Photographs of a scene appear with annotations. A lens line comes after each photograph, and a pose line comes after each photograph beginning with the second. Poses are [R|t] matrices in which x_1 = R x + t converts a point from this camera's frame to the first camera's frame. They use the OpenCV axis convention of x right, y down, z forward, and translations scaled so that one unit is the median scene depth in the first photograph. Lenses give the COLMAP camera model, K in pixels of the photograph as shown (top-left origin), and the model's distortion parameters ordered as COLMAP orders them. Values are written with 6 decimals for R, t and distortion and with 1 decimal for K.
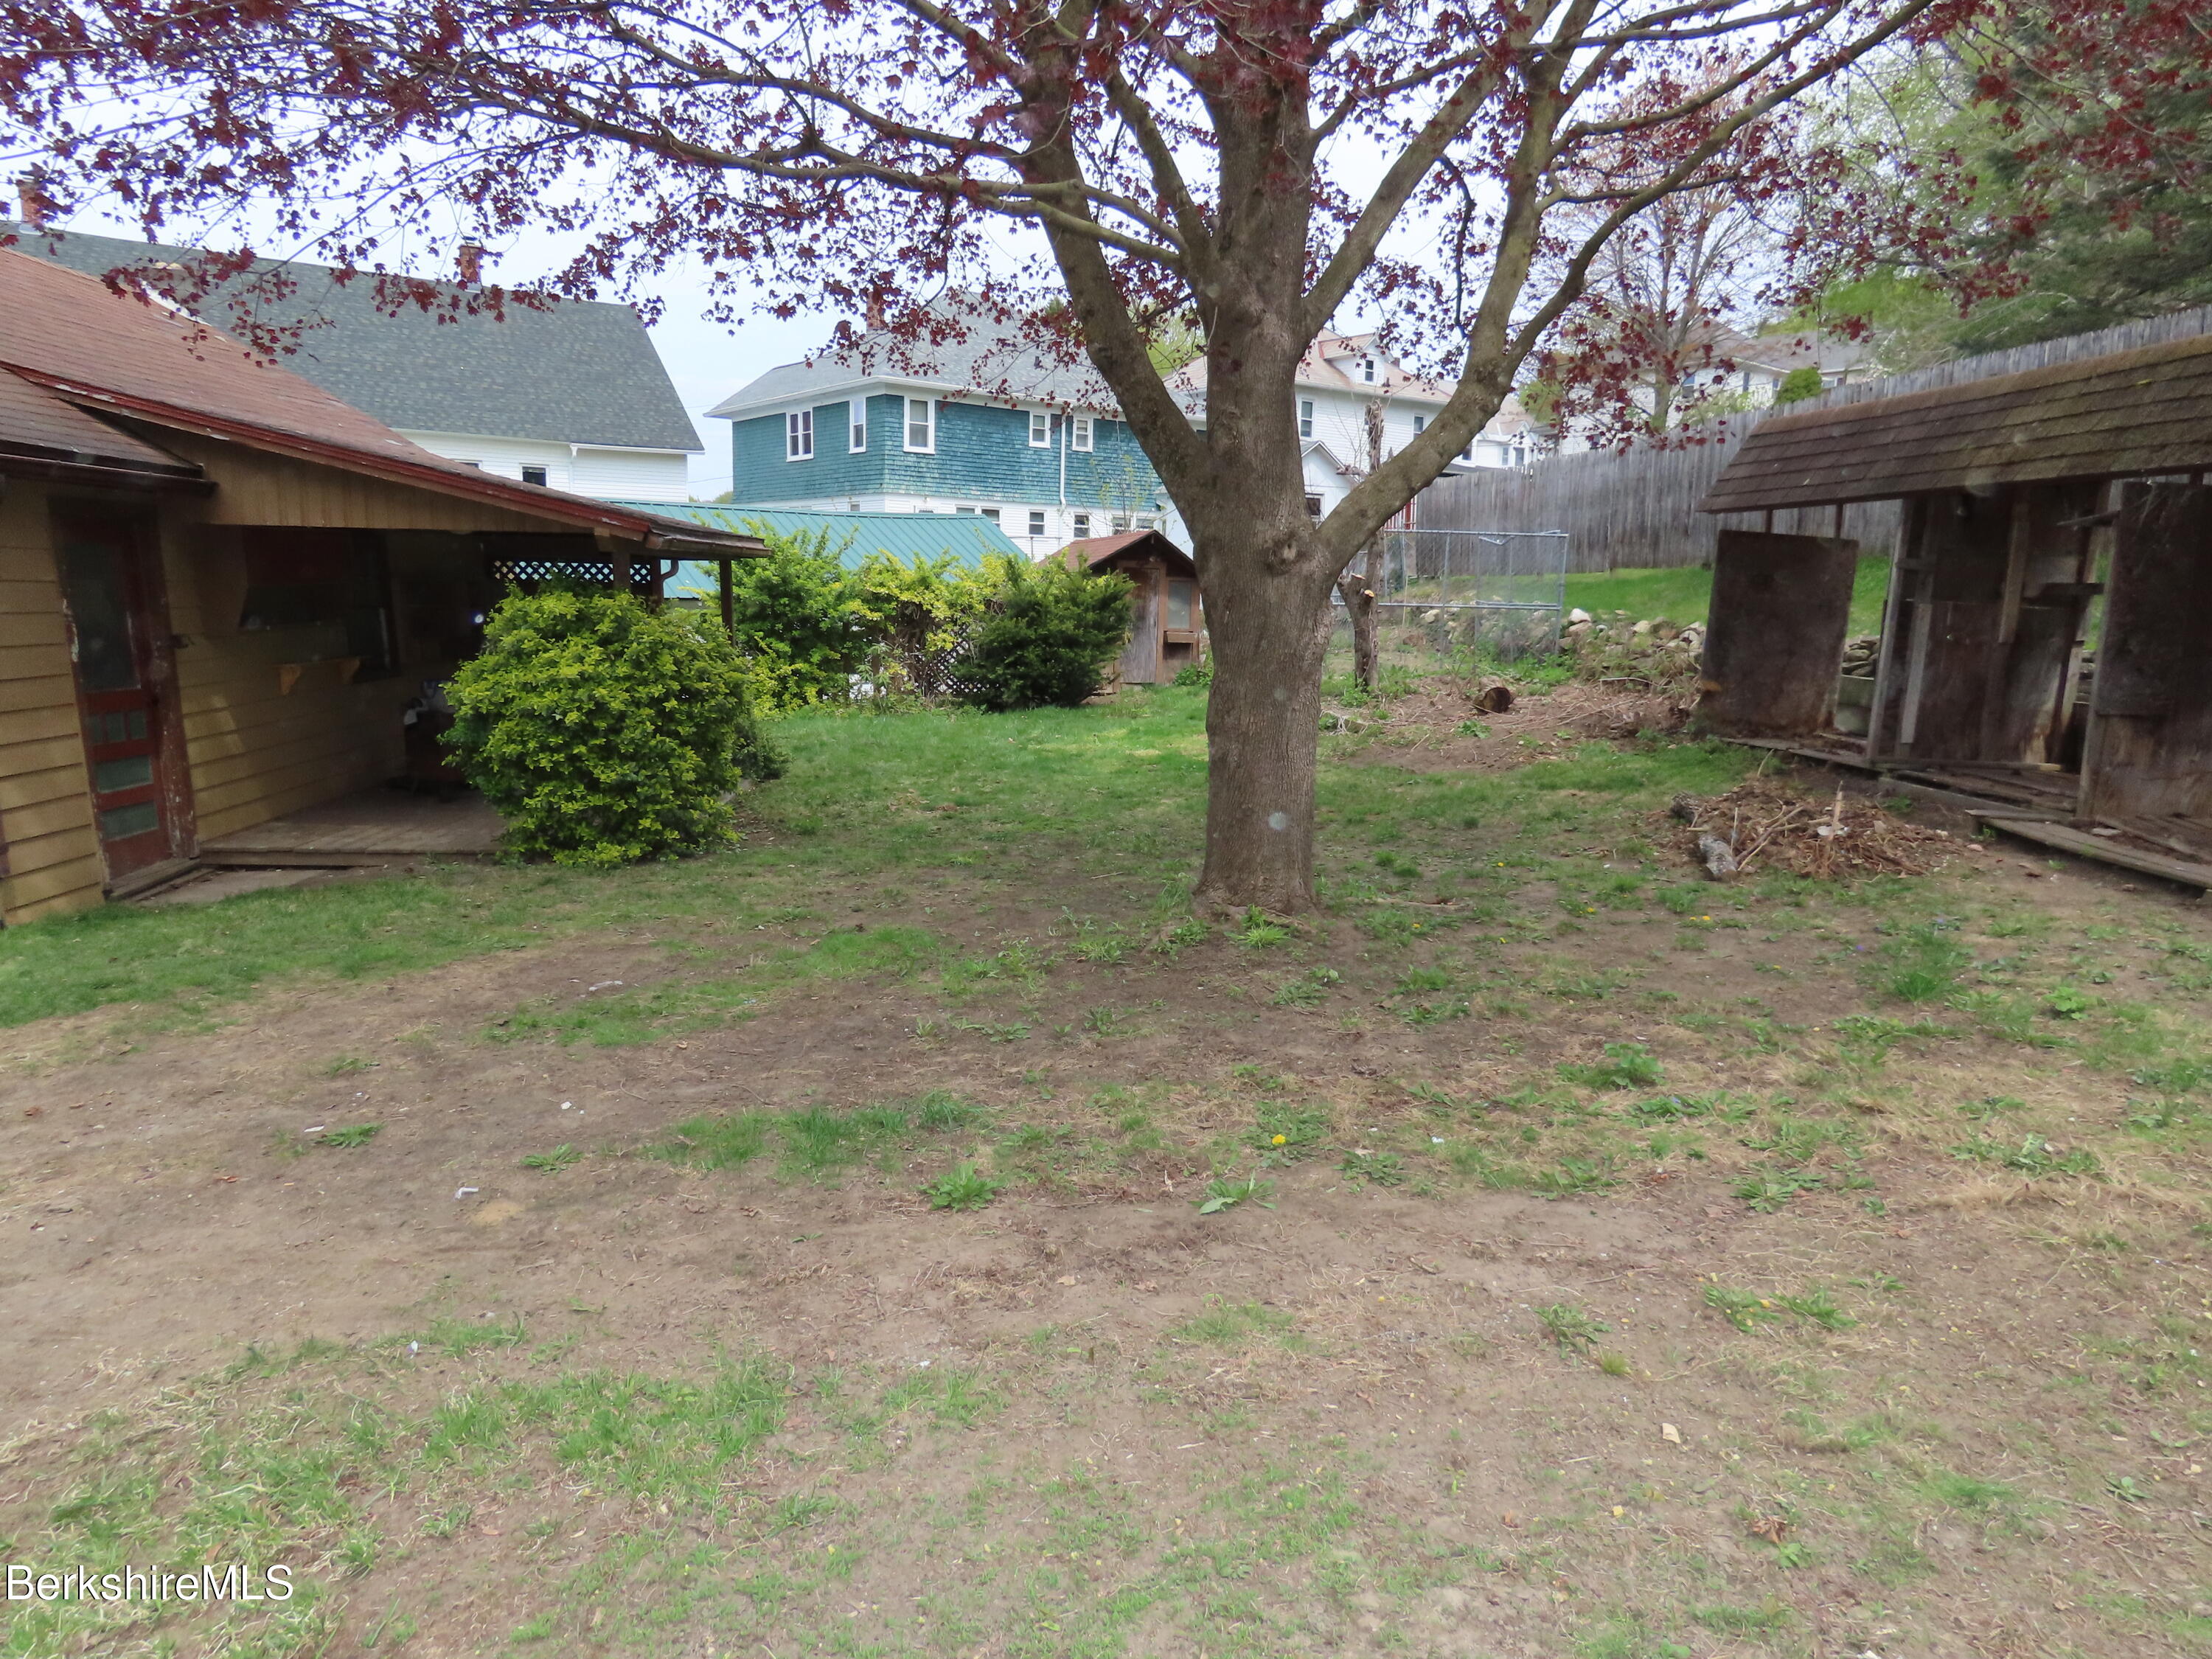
lens RADIAL K [[1406.5, 0, 1102.5], [0, 1406.5, 832.9], [0, 0, 1]] dist [-0.007352, 0.000783]
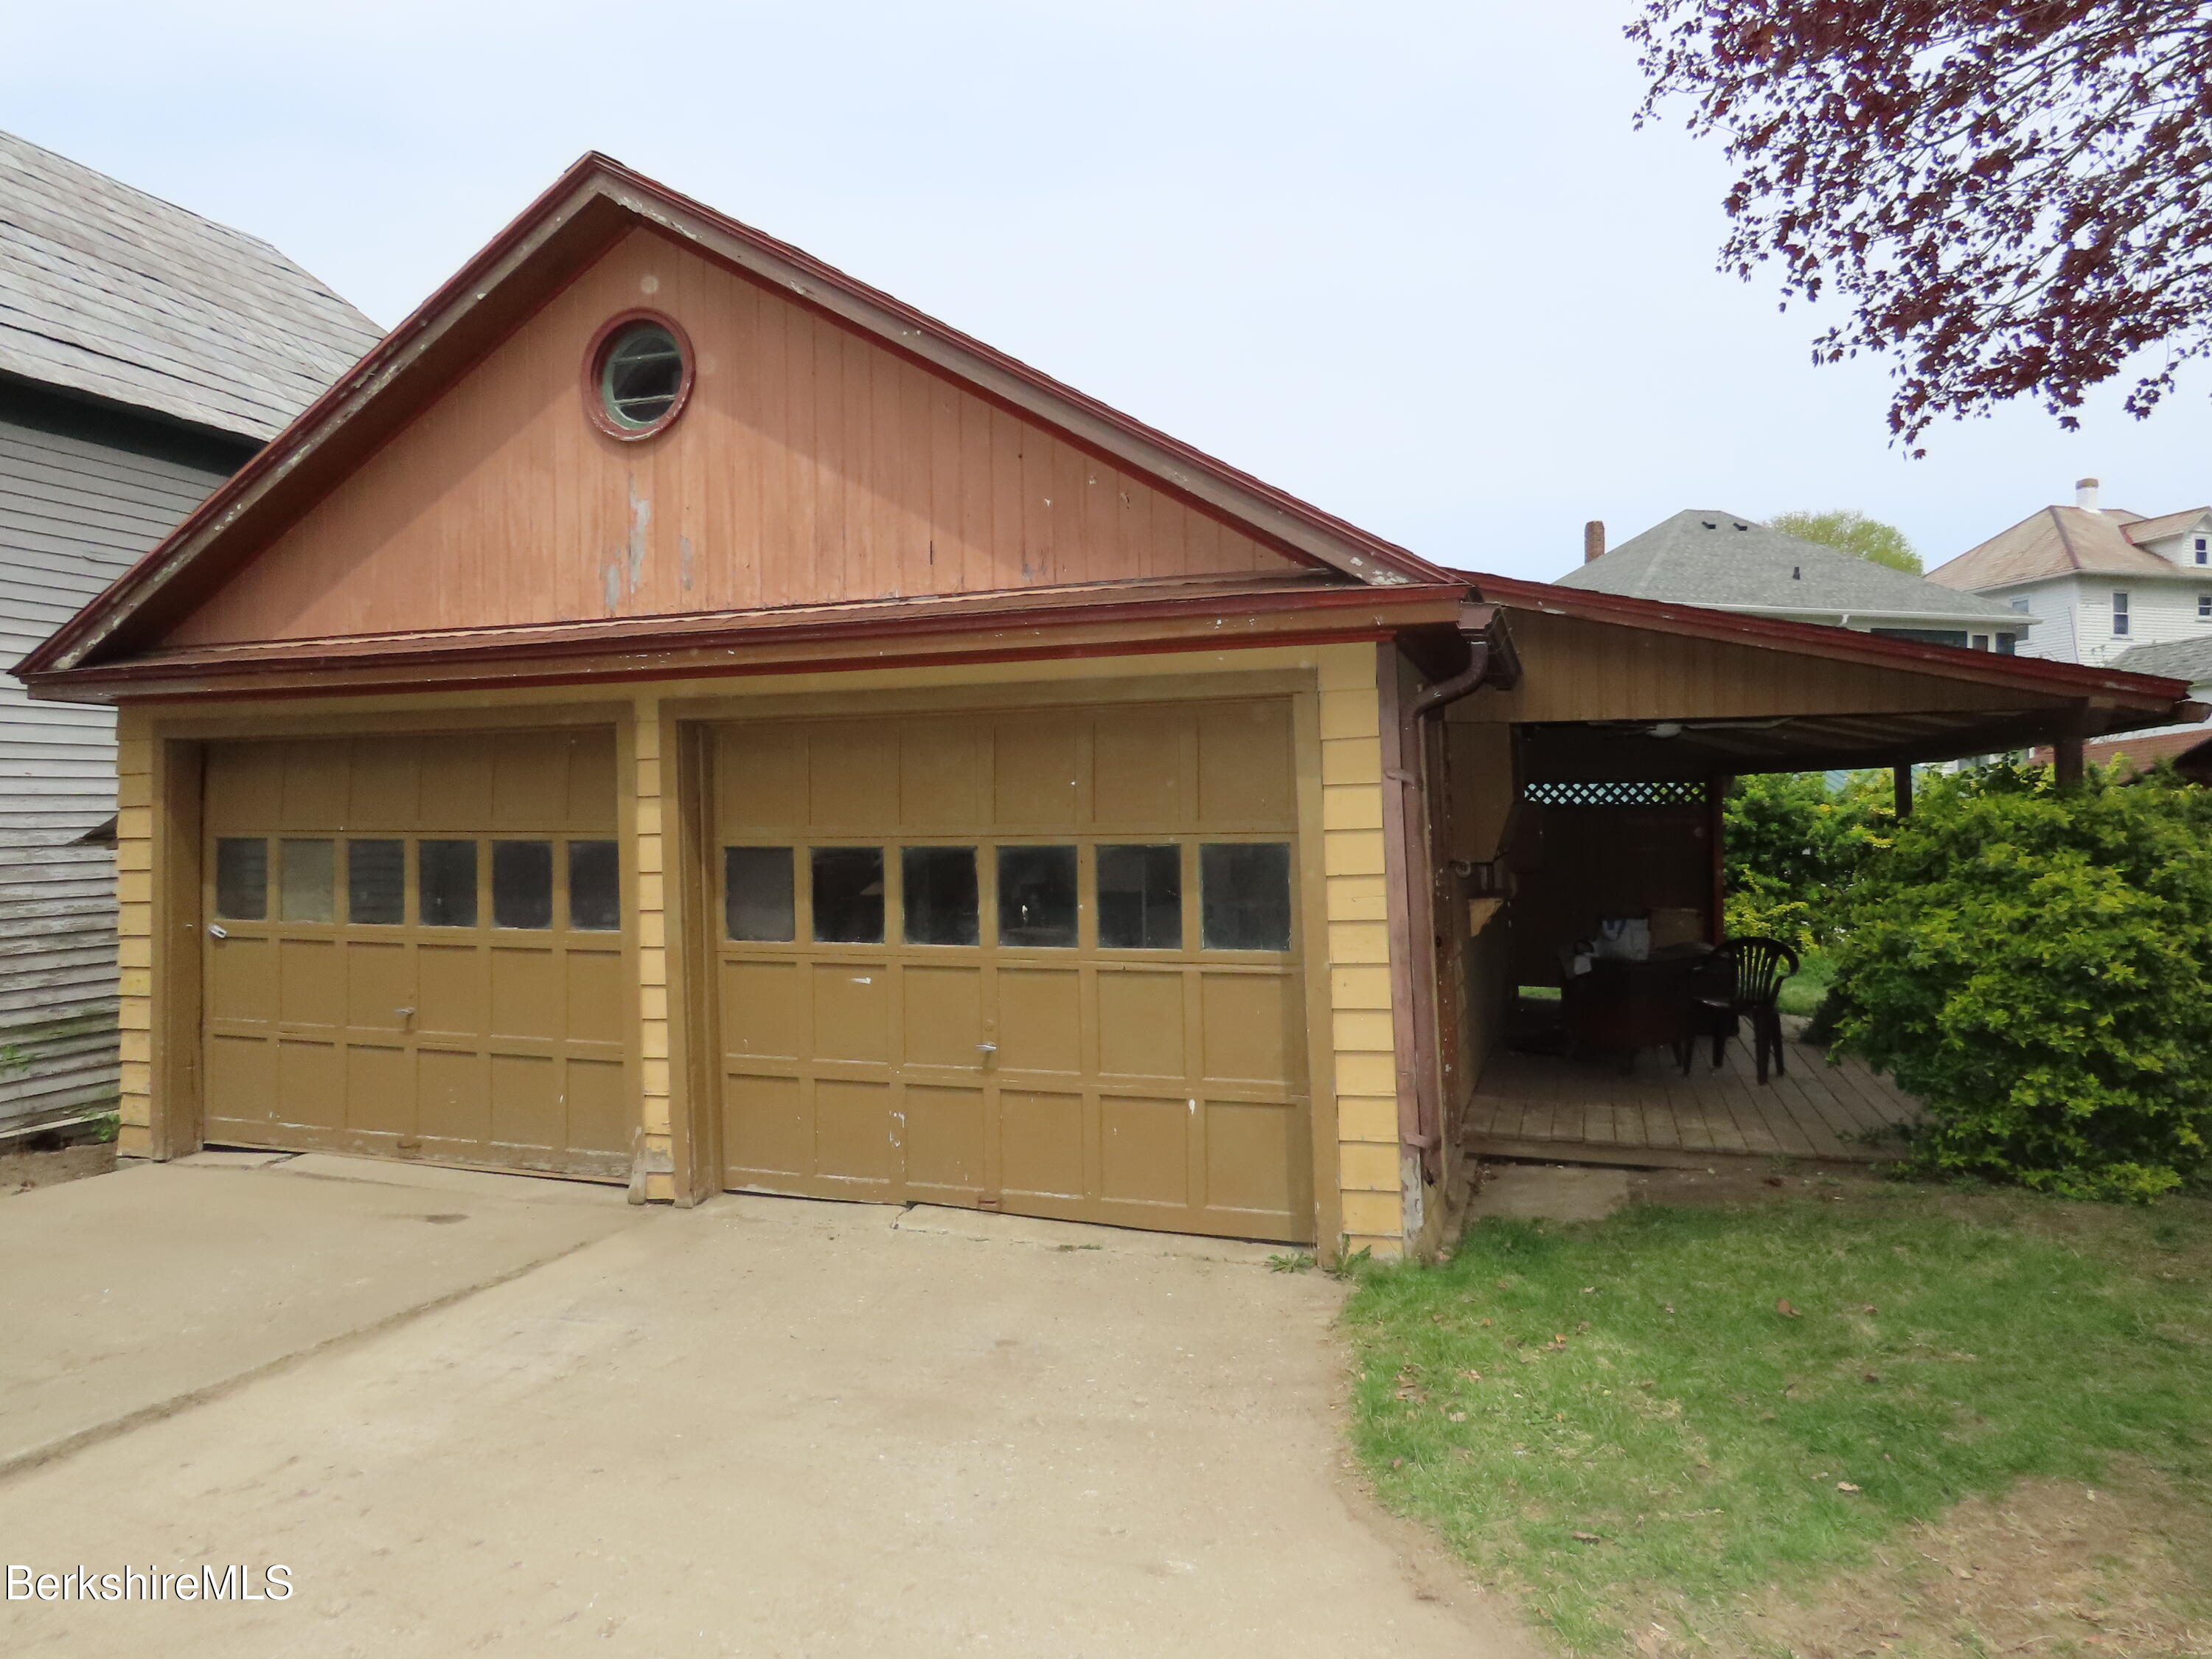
lens RADIAL K [[1390.9, 0, 1106.0], [0, 1390.9, 829.5], [0, 0, 1]] dist [-0.008216, 0.000268]
pose [[0.920963, -0.025778, -0.388797, -0.554764], [-0.042970, 0.985004, -0.167093, -0.018203], [0.387274, 0.170593, 0.906044, 0.207464]]
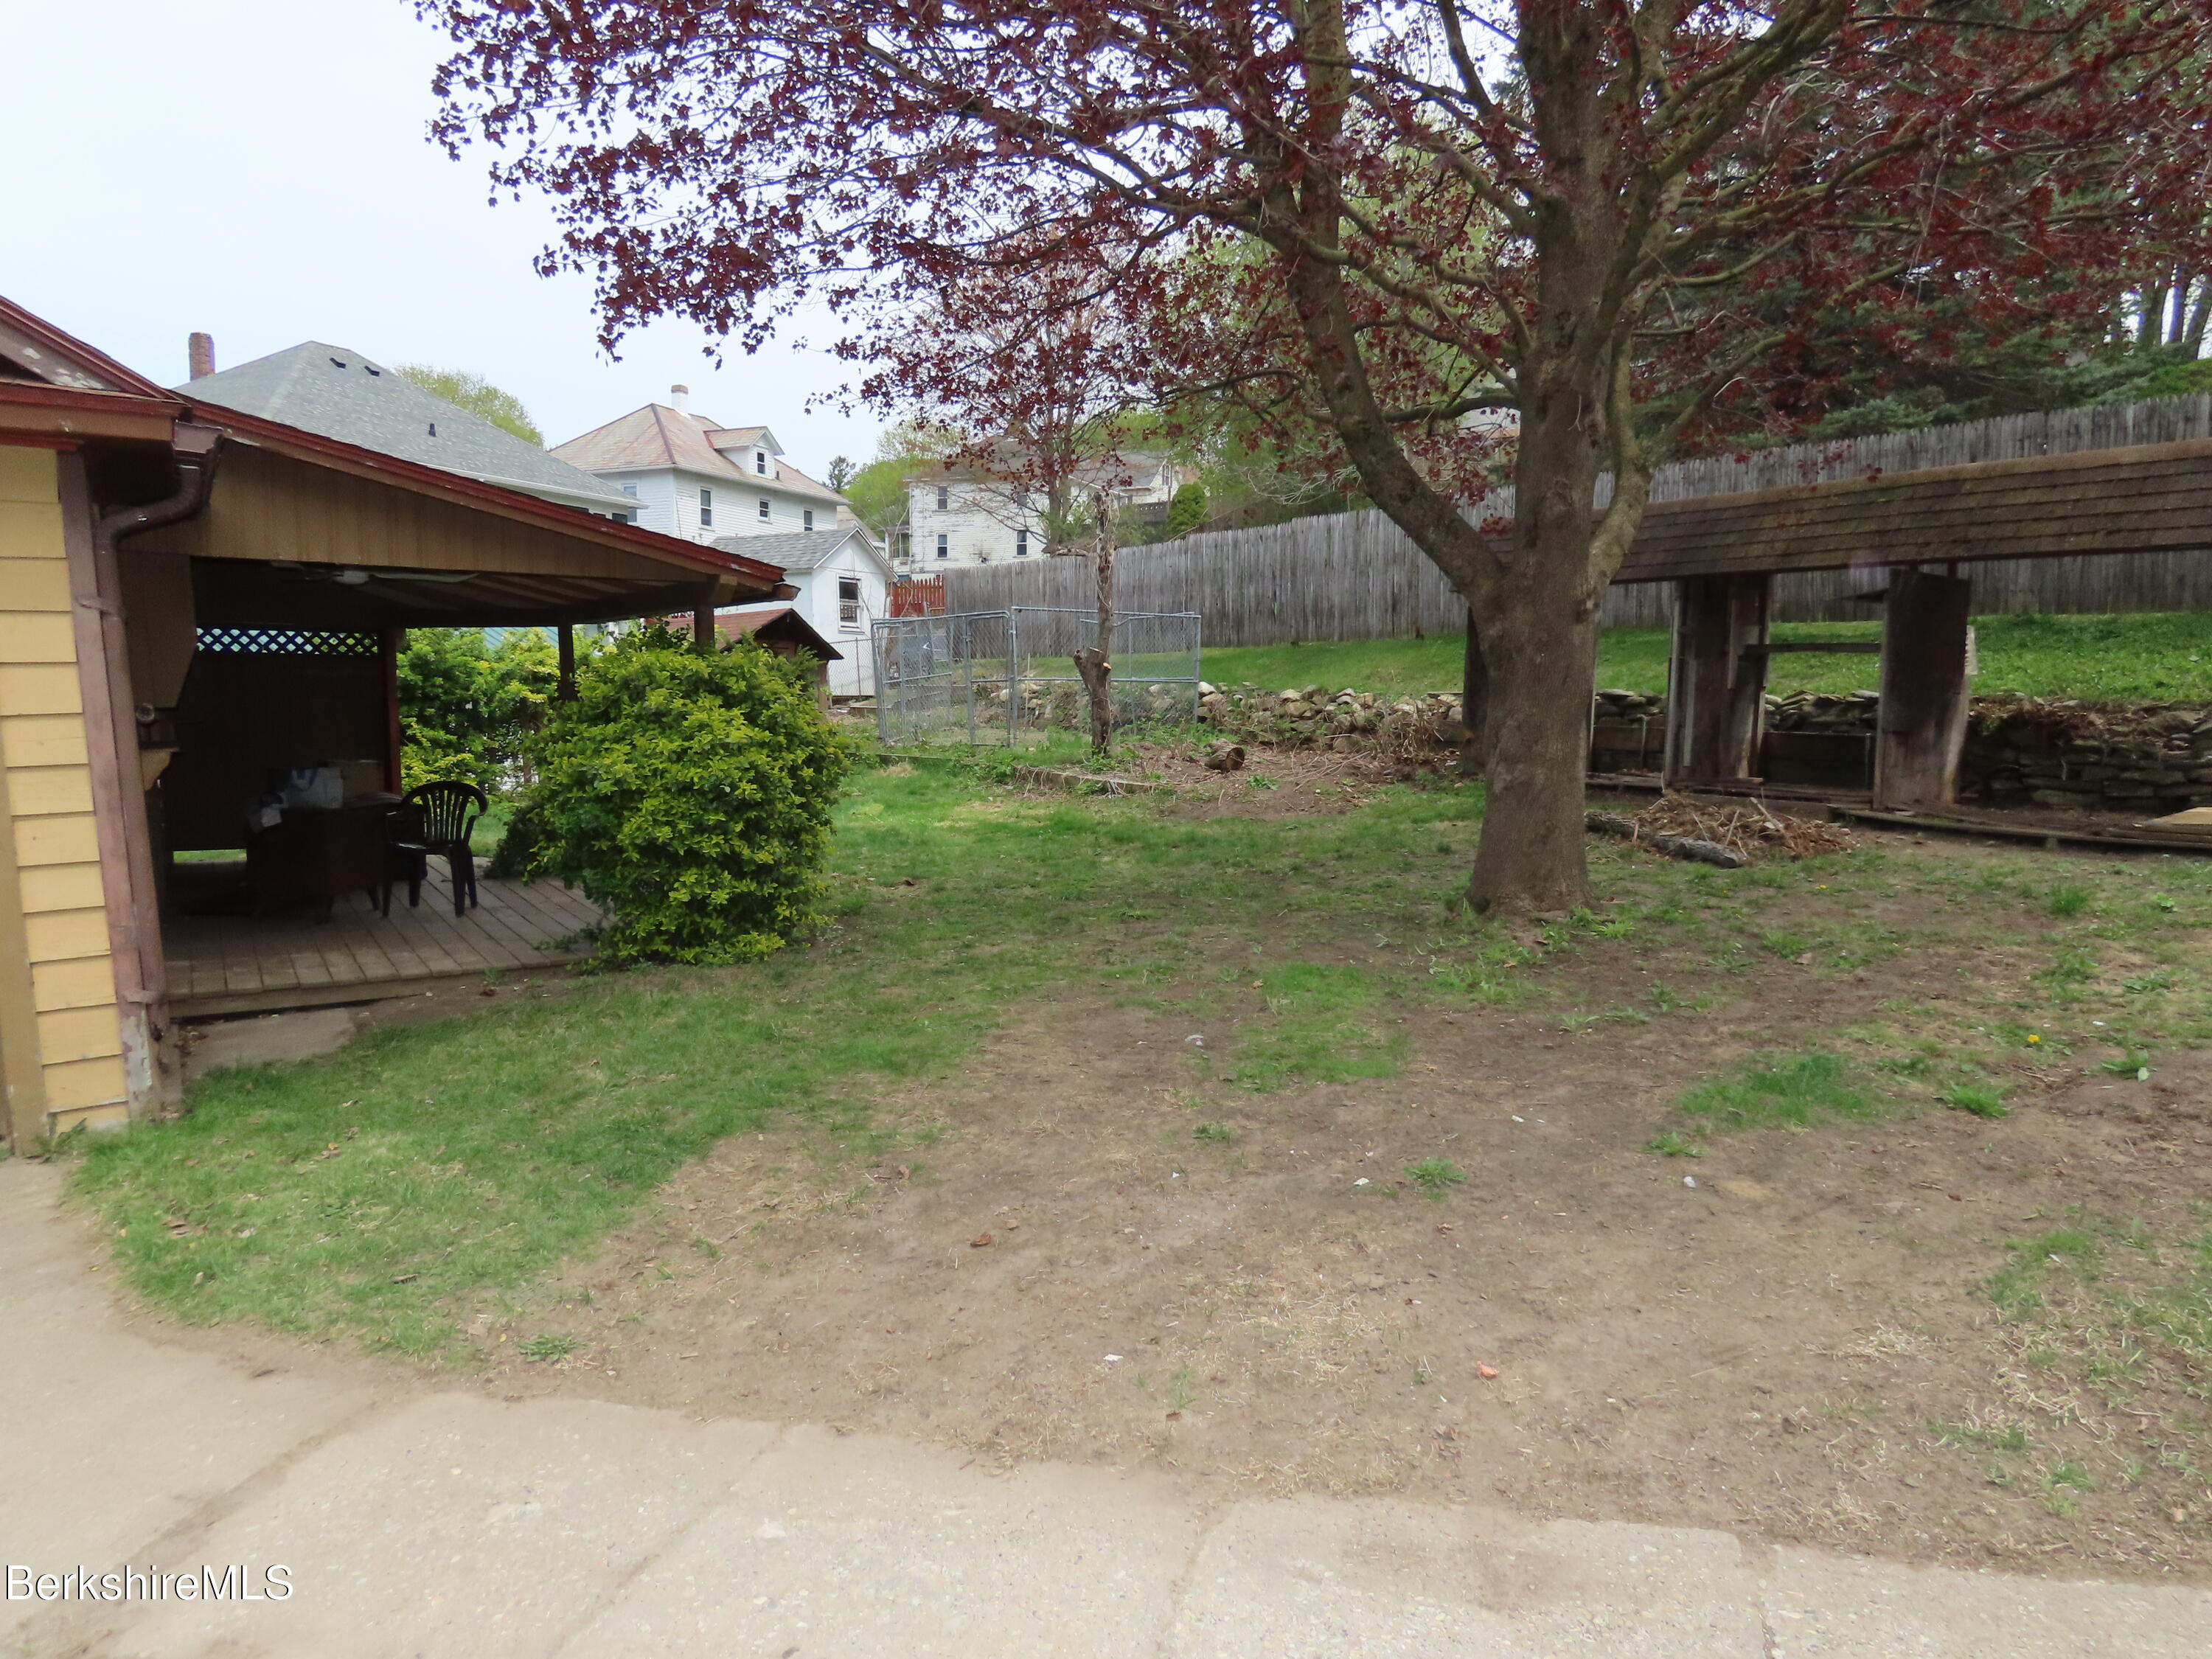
lens RADIAL K [[1406.5, 0, 1102.5], [0, 1406.5, 832.9], [0, 0, 1]] dist [-0.007352, 0.000783]
pose [[0.872967, -0.061557, 0.483879, -0.599180], [0.093878, 0.994662, -0.042829, 0.003437], [-0.478659, 0.082814, 0.874086, 0.133260]]
